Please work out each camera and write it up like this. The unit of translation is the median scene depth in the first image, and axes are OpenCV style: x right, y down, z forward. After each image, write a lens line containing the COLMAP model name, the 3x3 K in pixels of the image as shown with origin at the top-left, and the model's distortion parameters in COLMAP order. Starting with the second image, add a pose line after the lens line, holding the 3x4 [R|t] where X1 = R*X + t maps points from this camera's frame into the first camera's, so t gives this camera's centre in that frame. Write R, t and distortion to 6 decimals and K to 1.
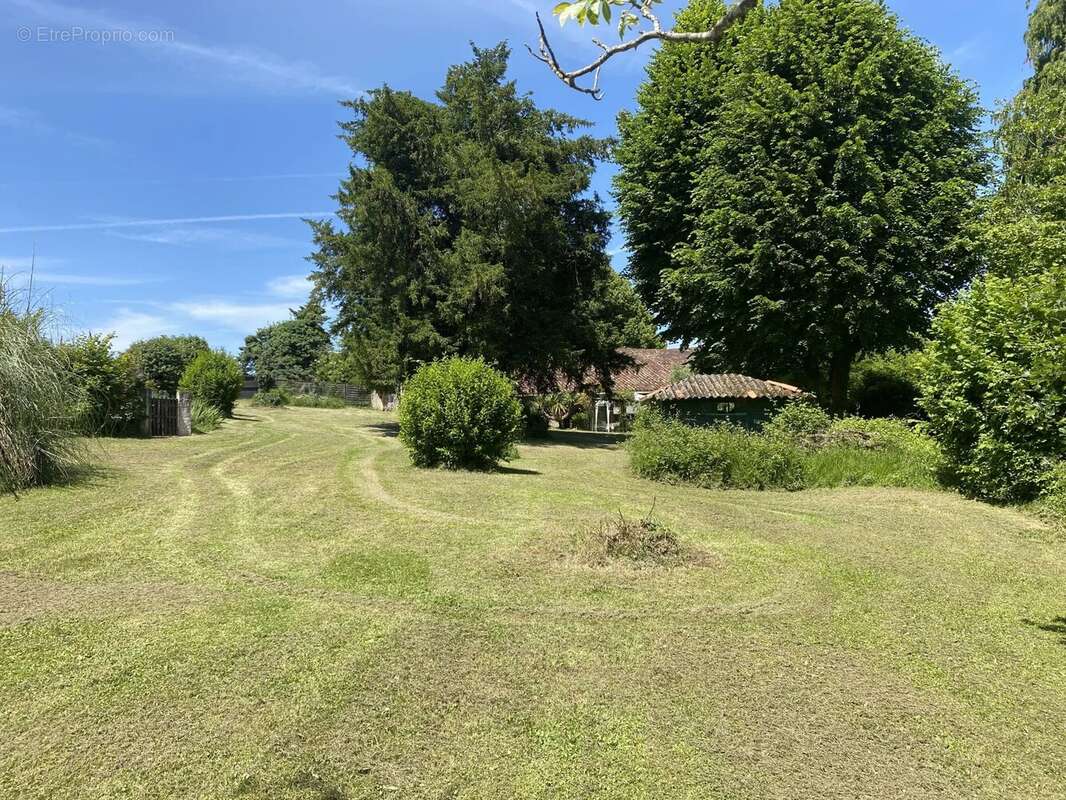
lens RADIAL K [[622.7, 0, 533.4], [0, 622.7, 401.4], [0, 0, 1]] dist [-0.004284, -0.001038]
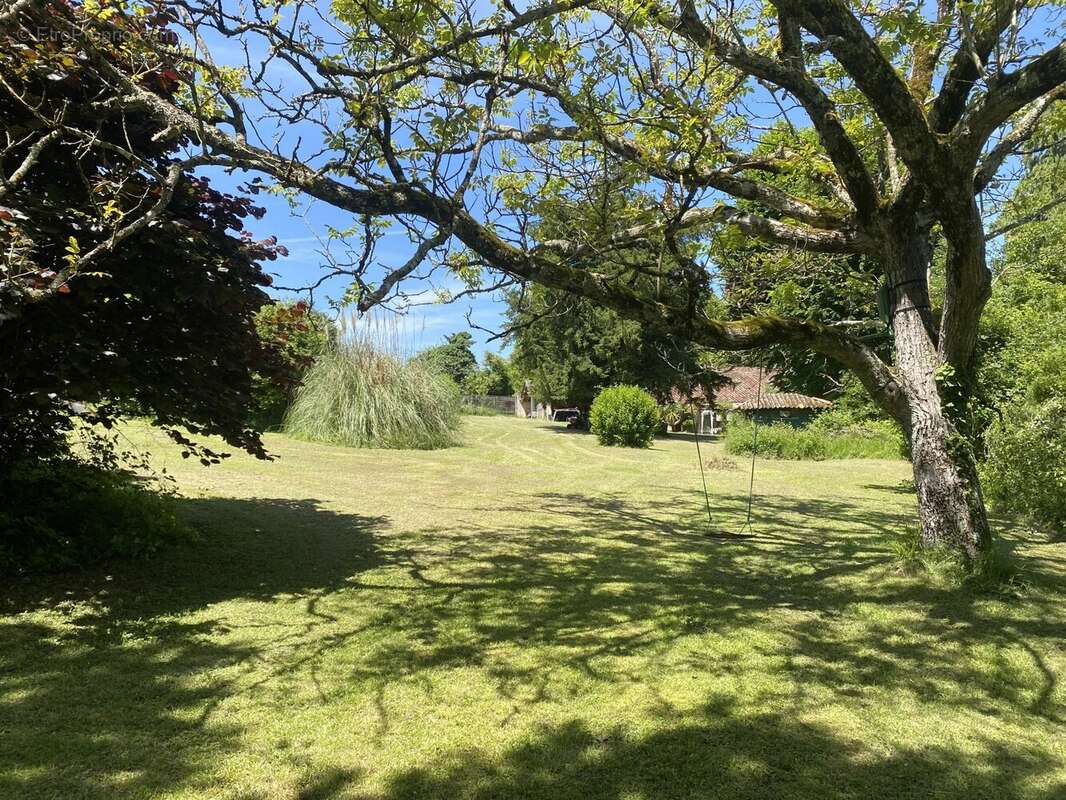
lens RADIAL K [[622.7, 0, 531.3], [0, 622.7, 393.6], [0, 0, 1]] dist [-0.004284, -0.001038]
pose [[0.986220, -0.003420, -0.165404, -0.054266], [-0.001282, 0.999598, -0.028312, 0.002591], [0.165434, 0.028134, 0.985819, -0.516124]]
